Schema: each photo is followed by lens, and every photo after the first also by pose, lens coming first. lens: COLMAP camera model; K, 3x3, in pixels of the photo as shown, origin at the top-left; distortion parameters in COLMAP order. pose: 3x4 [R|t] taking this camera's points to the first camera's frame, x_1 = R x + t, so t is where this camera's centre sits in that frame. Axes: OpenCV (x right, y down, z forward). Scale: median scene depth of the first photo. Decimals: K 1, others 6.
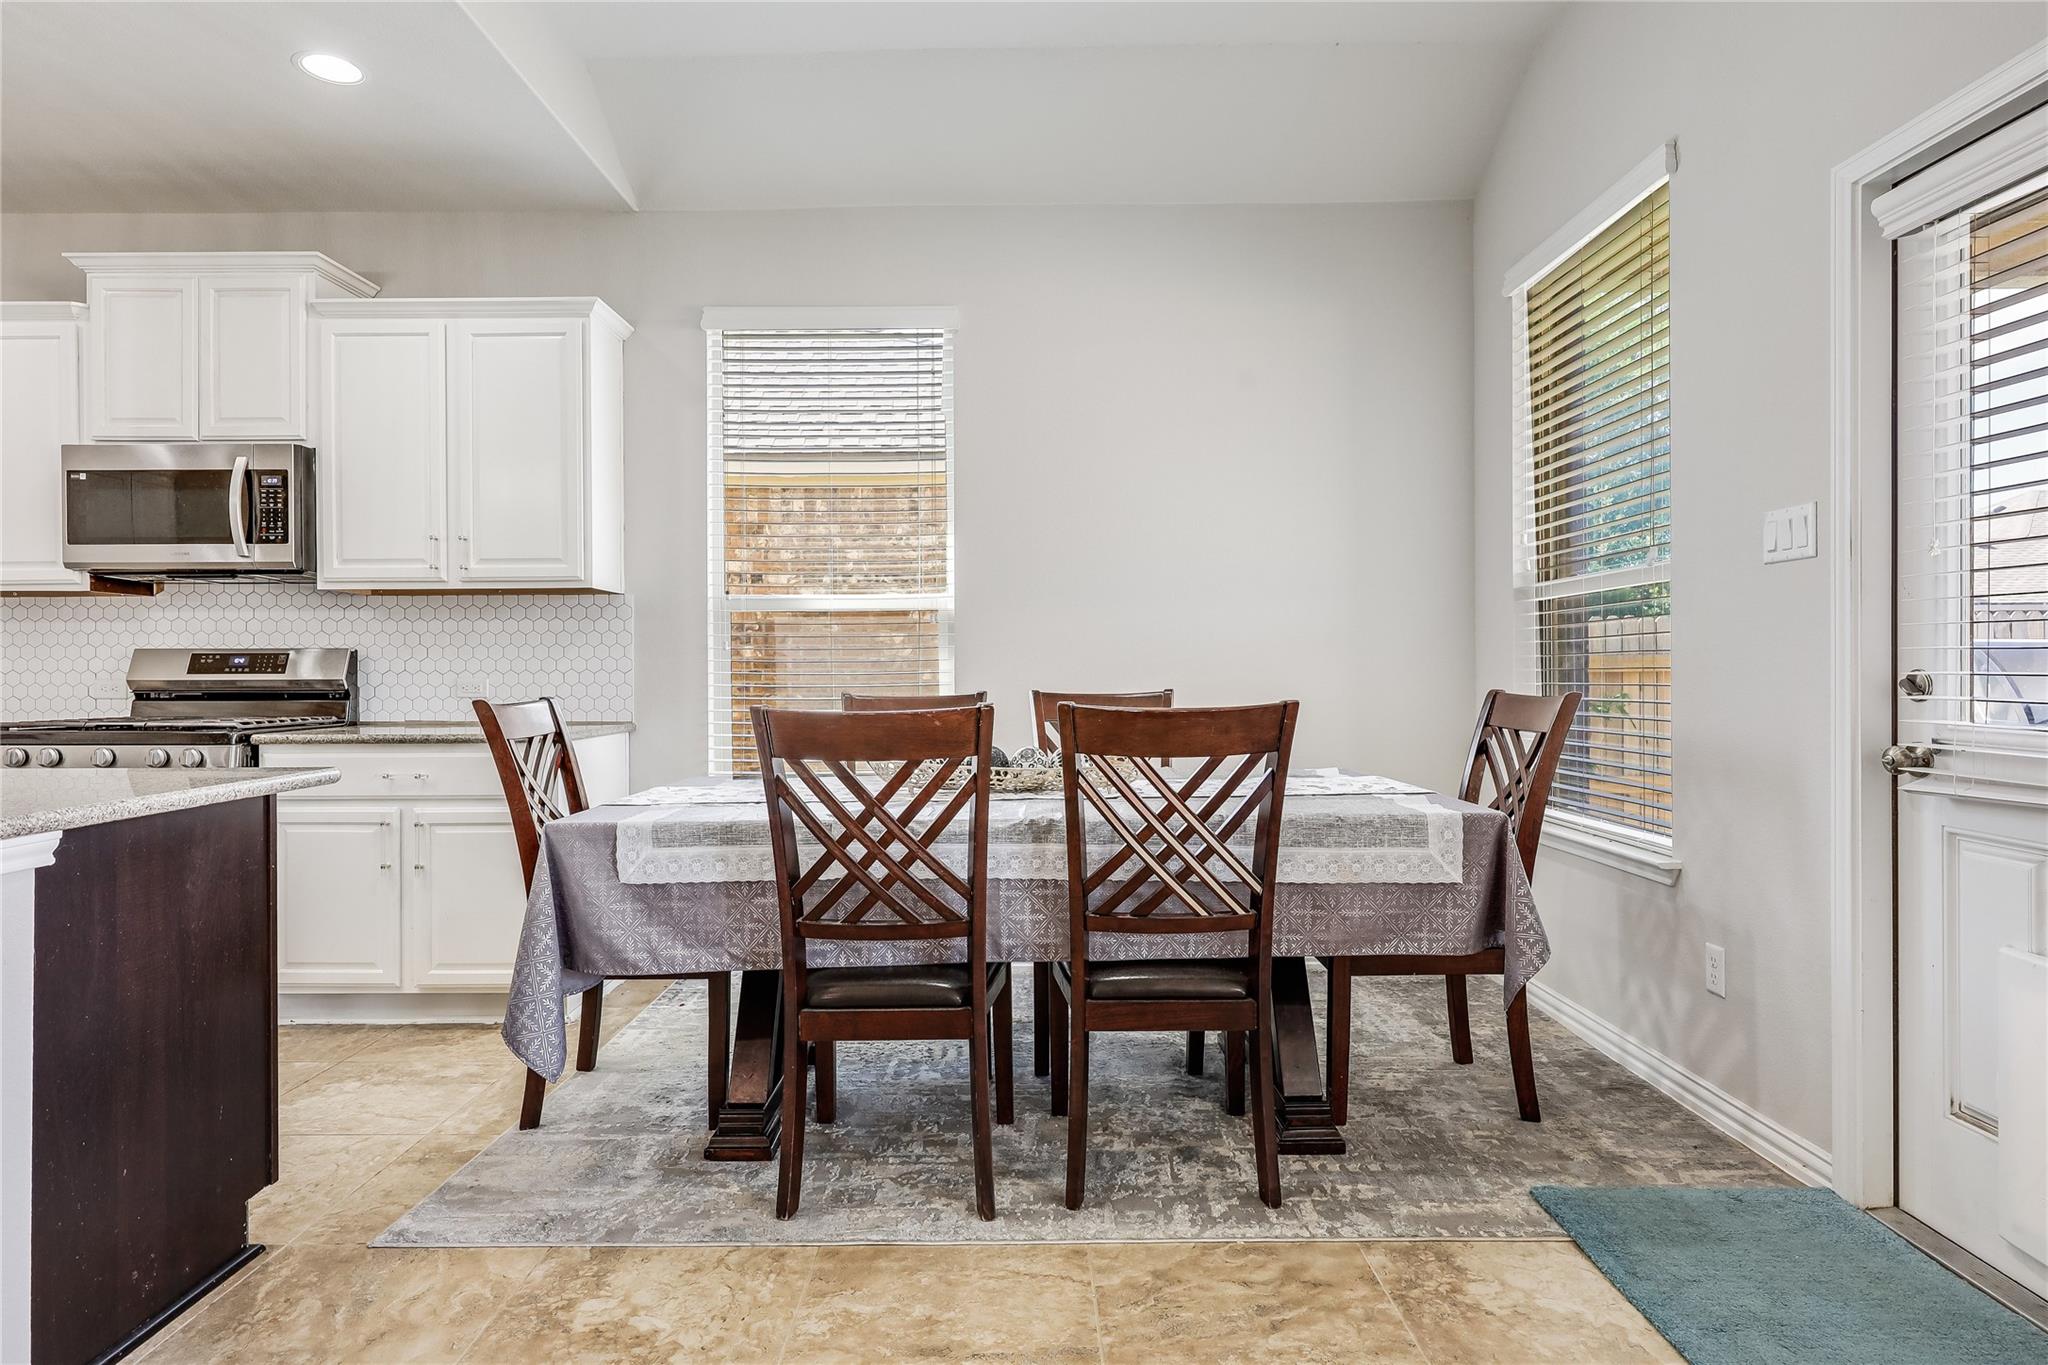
lens RADIAL K [[1117.3, 0, 1012.7], [0, 1117.3, 677.0], [0, 0, 1]] dist [-0.002158, -0.001239]
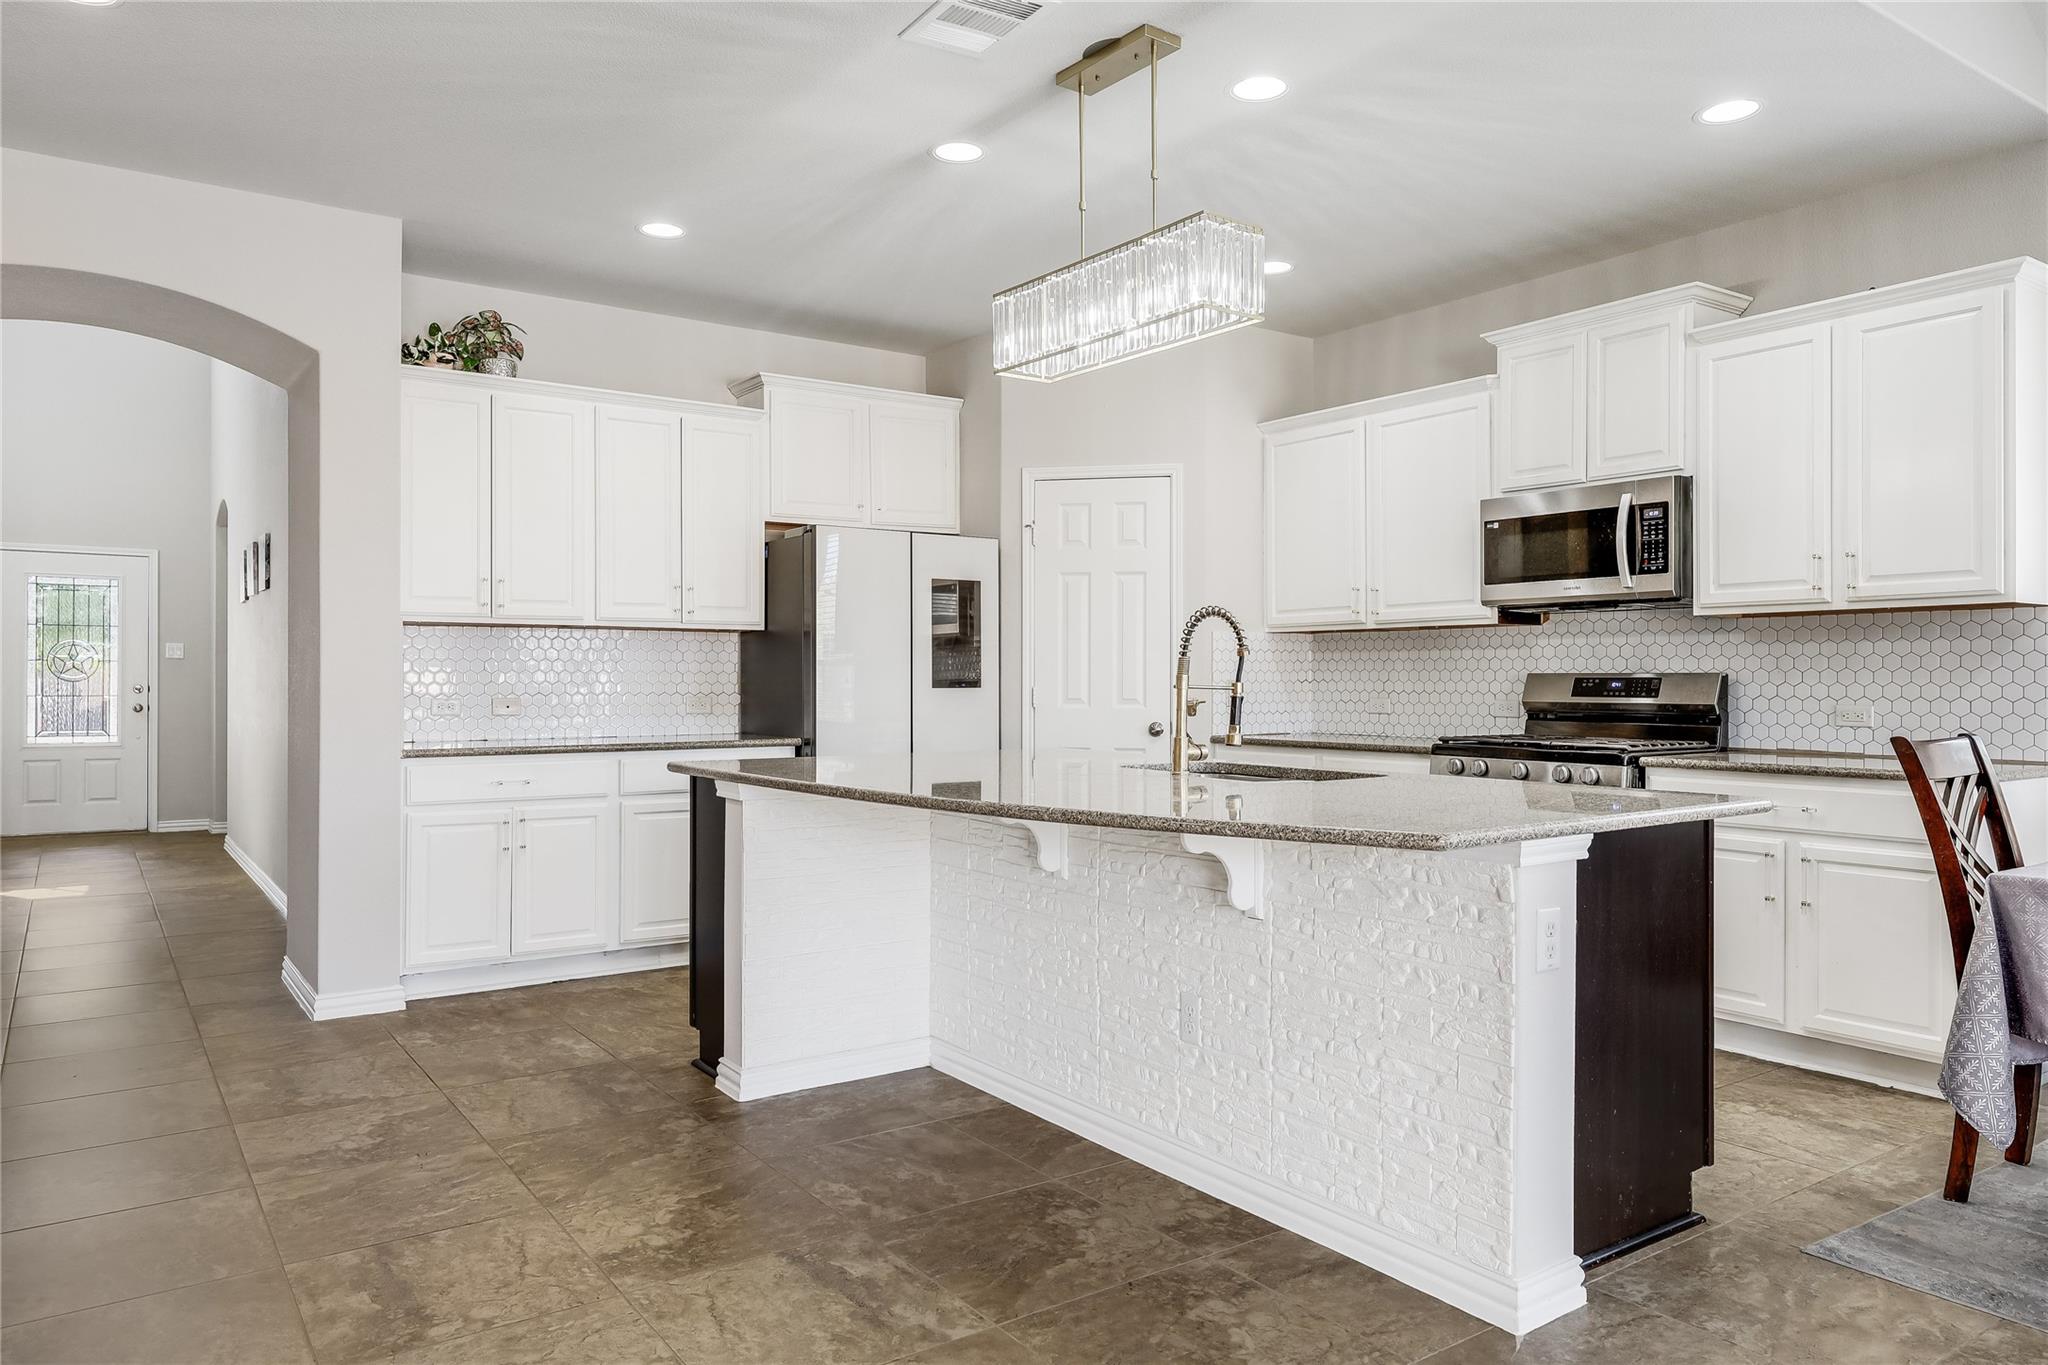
lens RADIAL K [[1346.6, 0, 1019.0], [0, 1346.6, 680.1], [0, 0, 1]] dist [-0.001296, 0.003619]
pose [[0.573758, 0.004434, -0.819013, 0.026019], [-0.007271, 0.999974, 0.000320, -0.016875], [0.818992, 0.005771, 0.573776, -0.208756]]
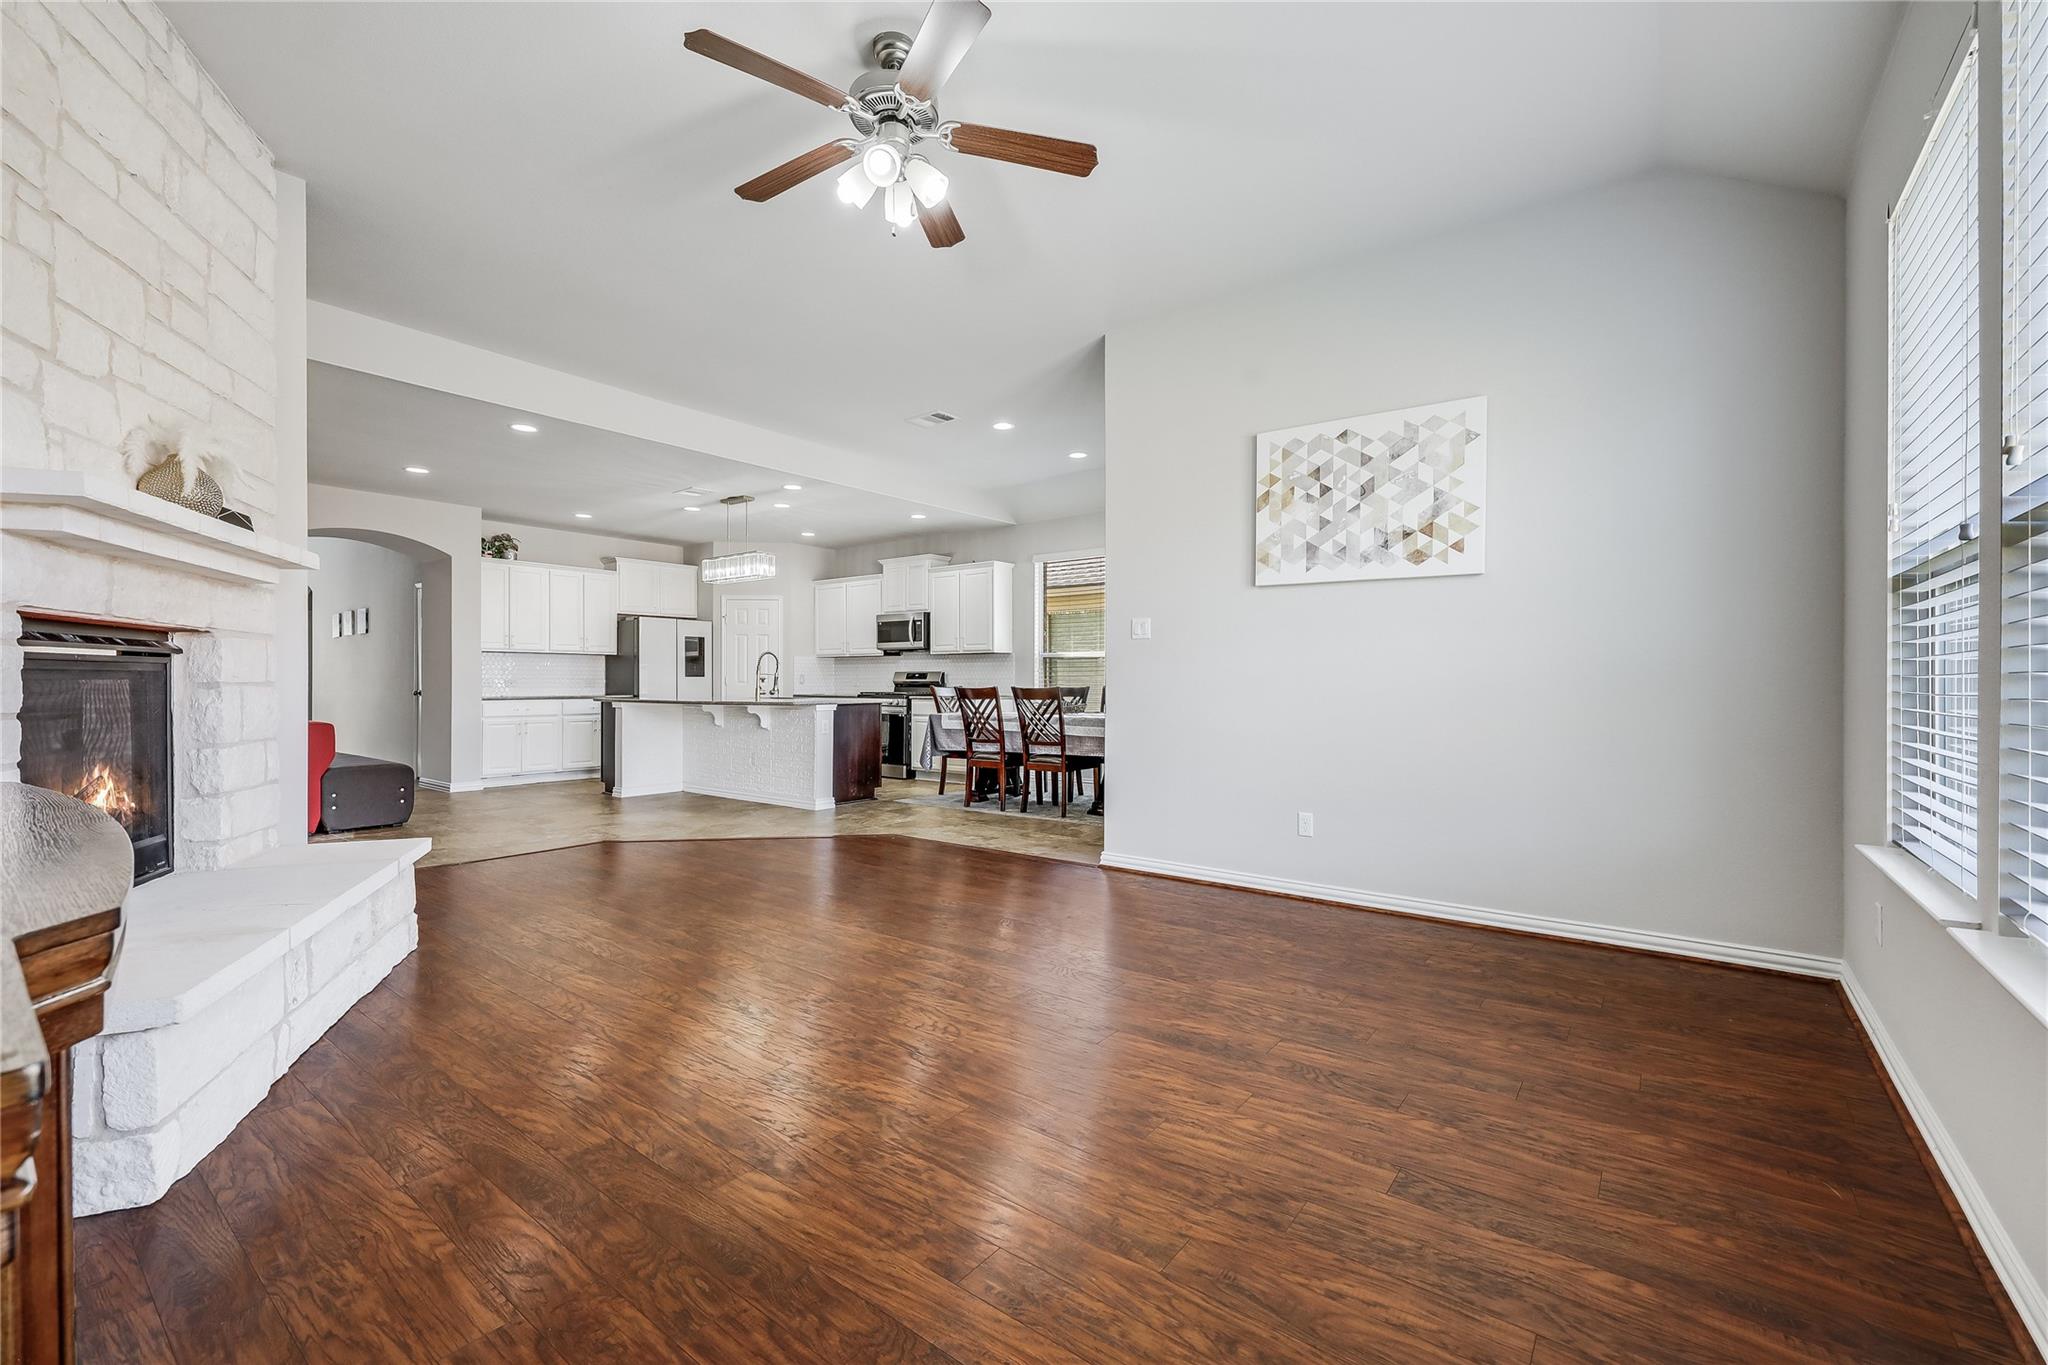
lens RADIAL K [[845.5, 0, 1020.0], [0, 845.5, 686.0], [0, 0, 1]] dist [-0.001597, -0.000077]
pose [[0.792379, 0.008526, -0.609970, 1.192136], [-0.008219, 0.999961, 0.003300, 0.006645], [0.609974, 0.002399, 0.792418, -0.886091]]
